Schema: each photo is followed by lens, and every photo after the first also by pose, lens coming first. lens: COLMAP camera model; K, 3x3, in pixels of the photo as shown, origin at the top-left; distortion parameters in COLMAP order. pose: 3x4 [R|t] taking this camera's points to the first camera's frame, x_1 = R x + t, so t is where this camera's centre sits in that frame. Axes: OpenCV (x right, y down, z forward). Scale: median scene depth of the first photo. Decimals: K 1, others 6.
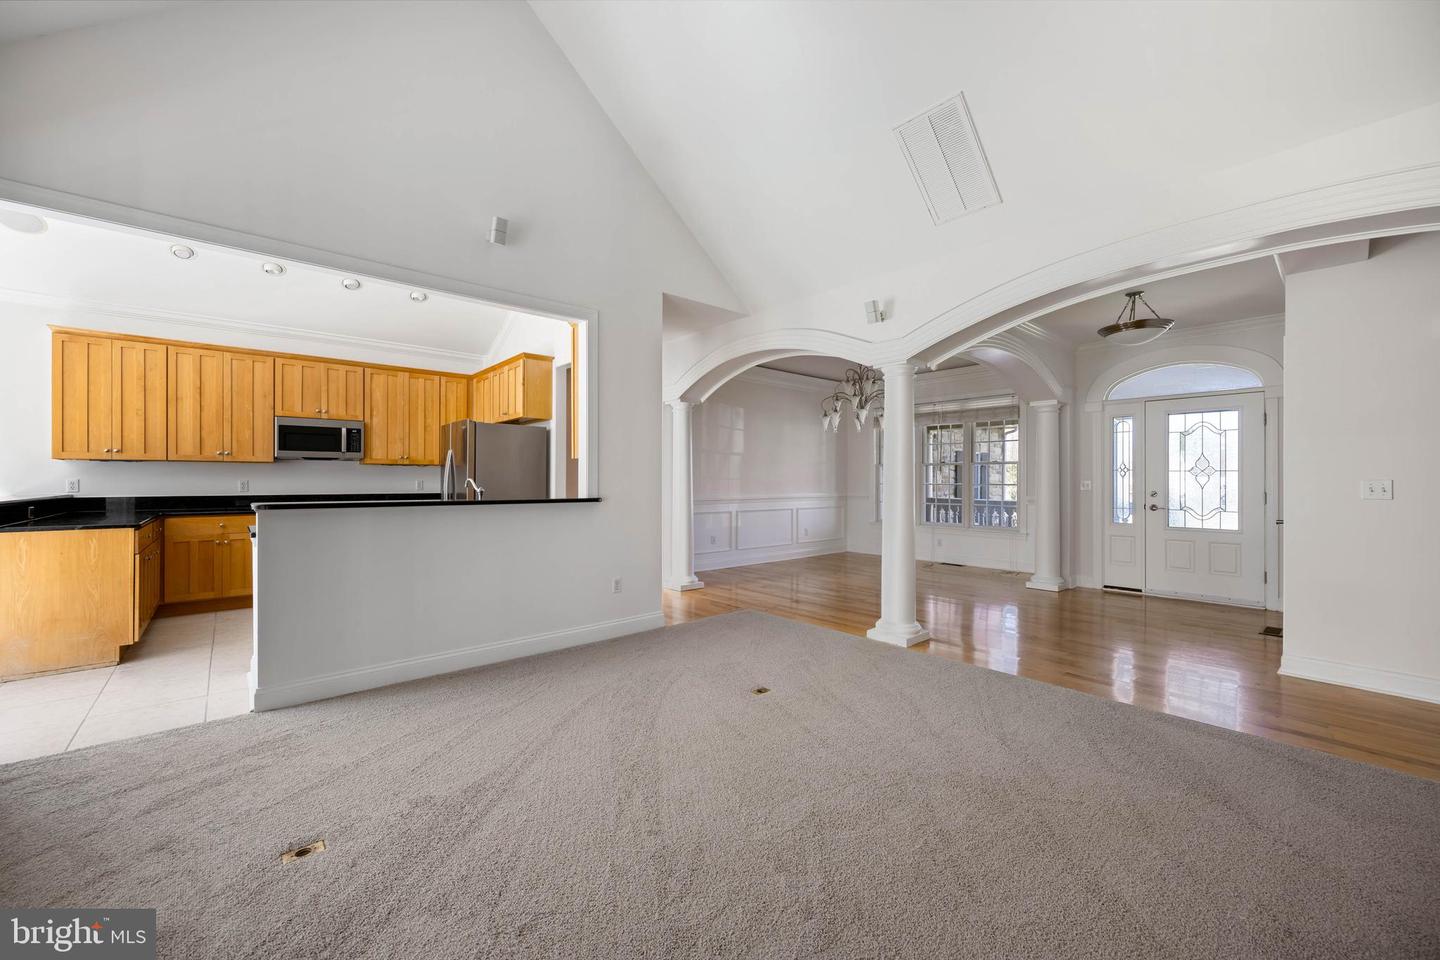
lens RADIAL K [[569.8, 0, 722.4], [0, 569.8, 465.8], [0, 0, 1]] dist [0.001592, 0.000922]
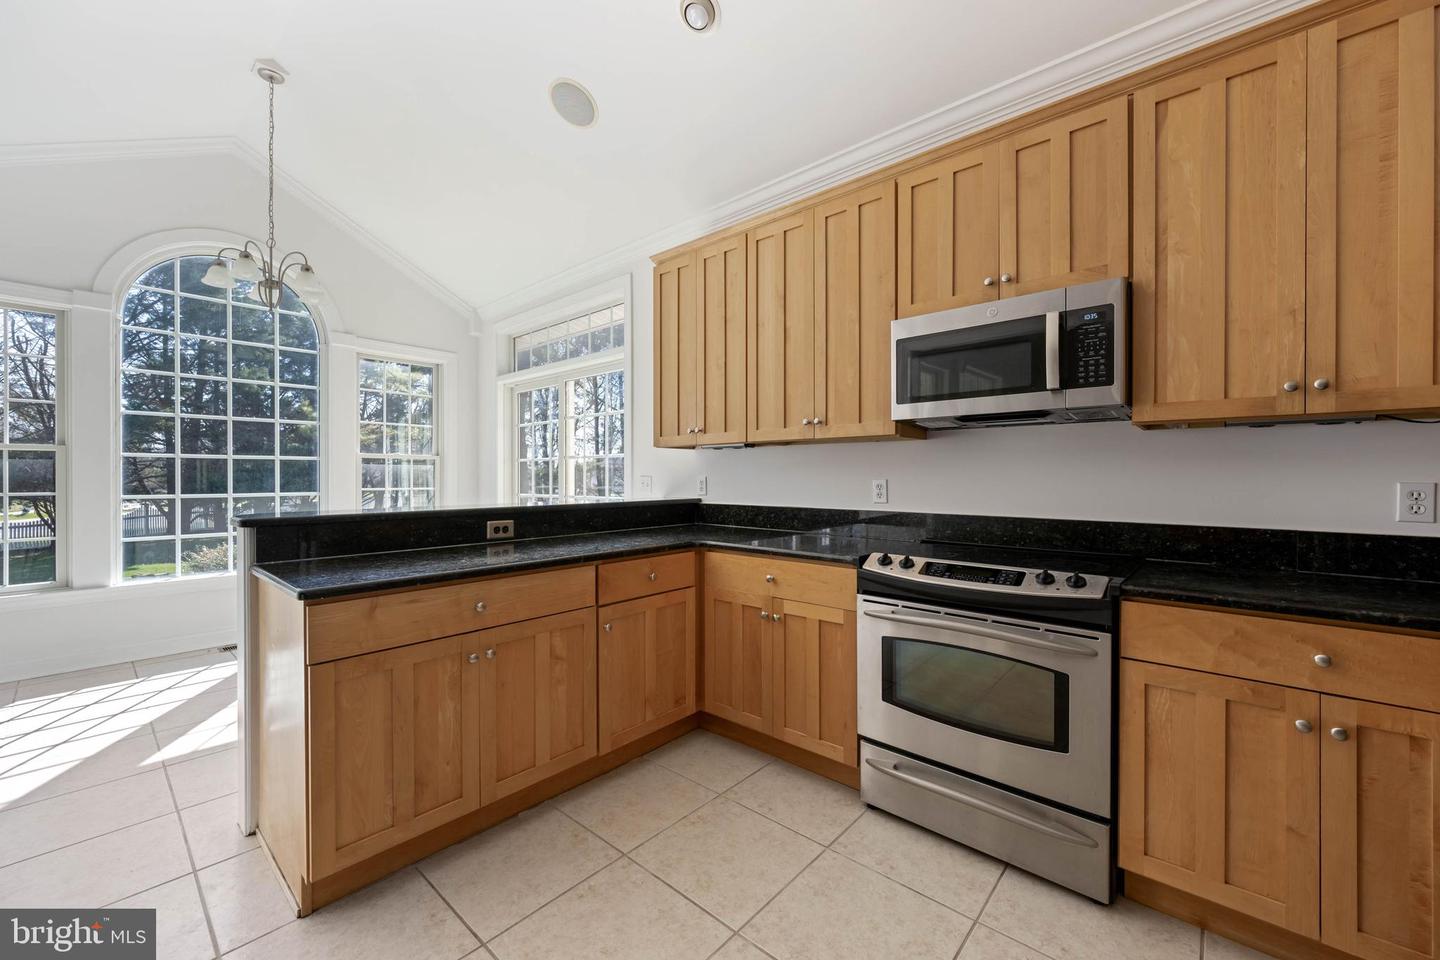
lens RADIAL K [[569.8, 0, 701.6], [0, 569.8, 479.8], [0, 0, 1]] dist [0.001592, 0.000922]
pose [[0.105587, 0.004274, -0.994401, -0.368278], [0.019834, 0.999783, 0.006404, 0.018955], [0.994212, -0.020399, 0.105480, 0.764163]]
